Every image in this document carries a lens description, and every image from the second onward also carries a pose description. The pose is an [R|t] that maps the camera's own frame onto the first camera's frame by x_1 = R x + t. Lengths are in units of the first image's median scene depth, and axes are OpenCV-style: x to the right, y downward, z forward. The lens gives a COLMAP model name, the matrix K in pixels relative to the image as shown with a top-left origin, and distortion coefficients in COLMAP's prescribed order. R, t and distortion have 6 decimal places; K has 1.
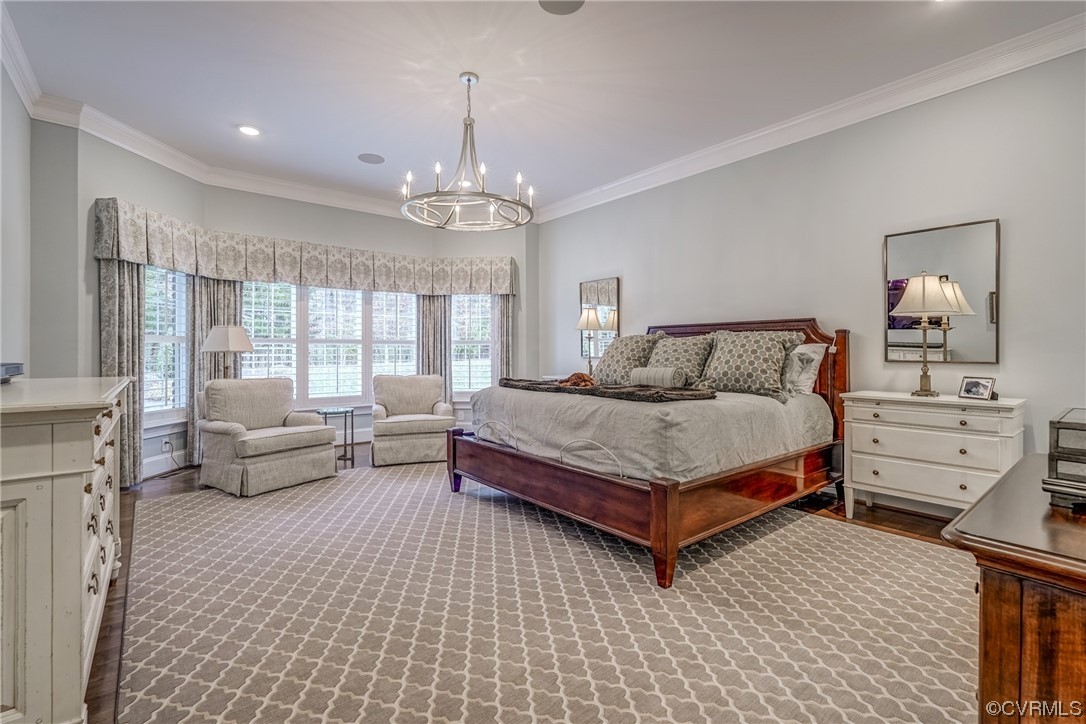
lens RADIAL K [[489.7, 0, 543.2], [0, 489.7, 362.6], [0, 0, 1]] dist [-0.002971, 0.000922]
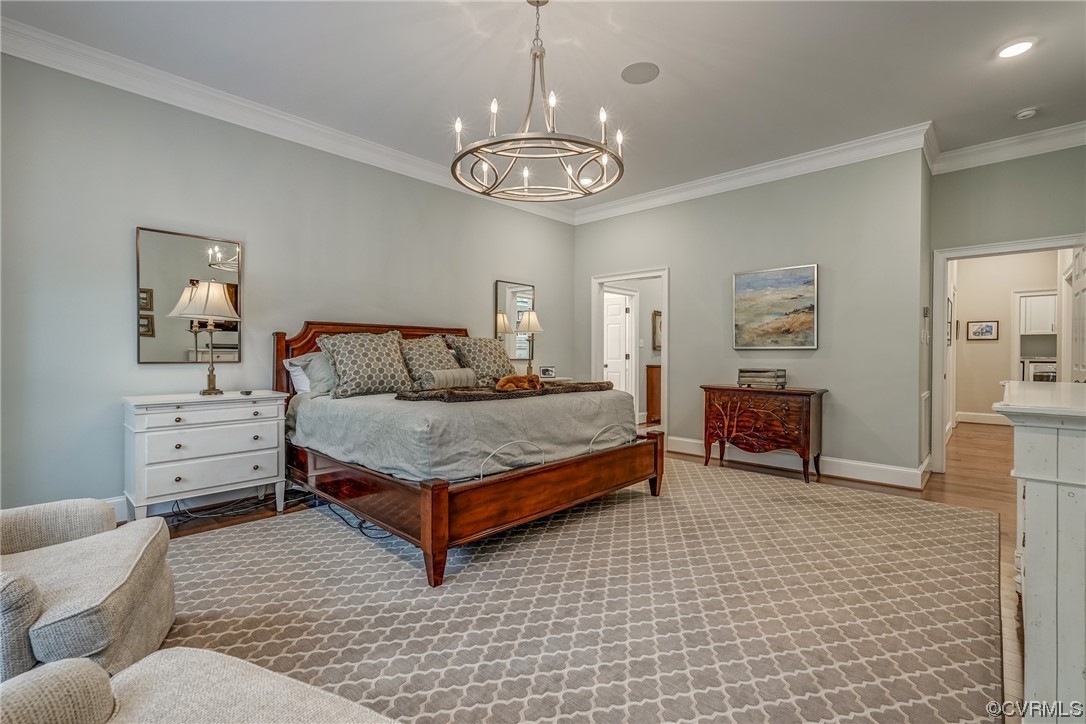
lens RADIAL K [[489.7, 0, 542.9], [0, 489.7, 352.9], [0, 0, 1]] dist [-0.002971, 0.000922]
pose [[-0.115594, -0.002320, 0.993294, -0.433037], [0.021313, 0.999761, 0.004816, -0.014608], [-0.993068, 0.021726, -0.115516, 0.498192]]
